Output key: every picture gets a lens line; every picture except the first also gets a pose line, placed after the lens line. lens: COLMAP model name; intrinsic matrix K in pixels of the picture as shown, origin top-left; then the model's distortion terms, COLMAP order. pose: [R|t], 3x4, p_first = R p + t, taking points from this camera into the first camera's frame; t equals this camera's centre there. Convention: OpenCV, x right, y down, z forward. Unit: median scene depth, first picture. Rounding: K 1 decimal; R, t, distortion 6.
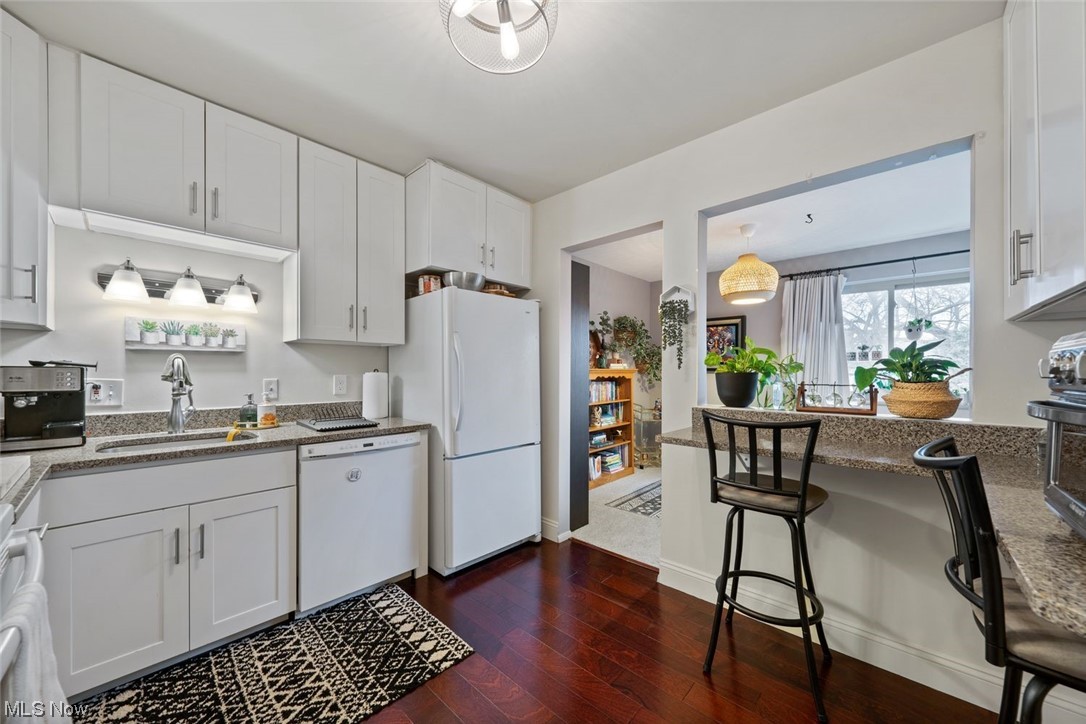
lens RADIAL K [[397.3, 0, 544.5], [0, 397.3, 372.7], [0, 0, 1]] dist [-0.001533, -0.000135]
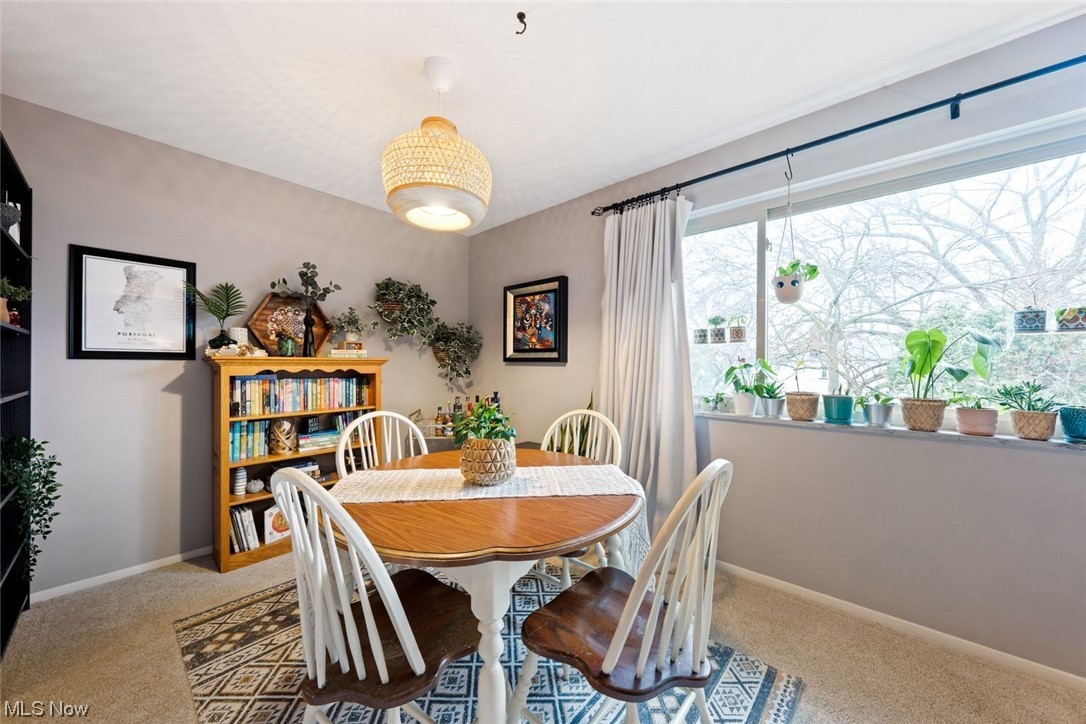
lens RADIAL K [[379.3, 0, 538.8], [0, 379.3, 365.5], [0, 0, 1]] dist [-0.001204, 0.000025]
pose [[0.999991, 0.001139, 0.004200, 0.519683], [-0.001140, 0.999999, 0.000250, 0.001746], [-0.004200, -0.000255, 0.999991, 0.430575]]
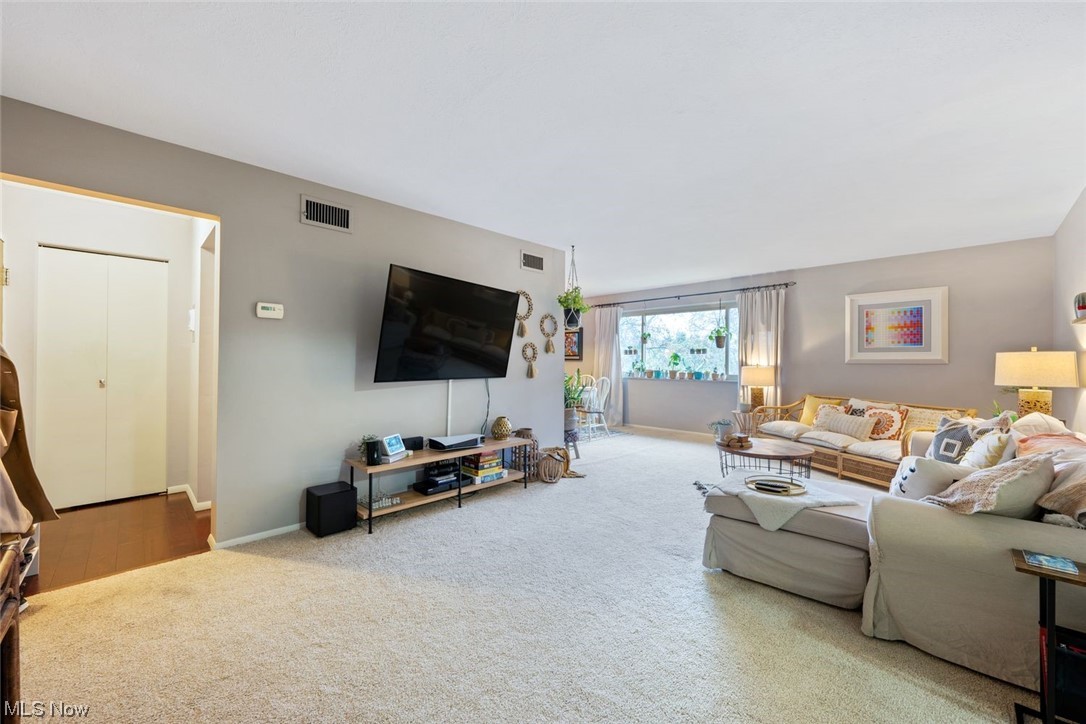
lens RADIAL K [[419.0, 0, 543.0], [0, 419.0, 362.0], [0, 0, 1]] dist [0.001452, -0.000005]
pose [[0.998963, 0.002491, -0.045470, 0.476511], [-0.002555, 0.999996, -0.001347, 0.005736], [0.045467, 0.001462, 0.998965, -0.875456]]
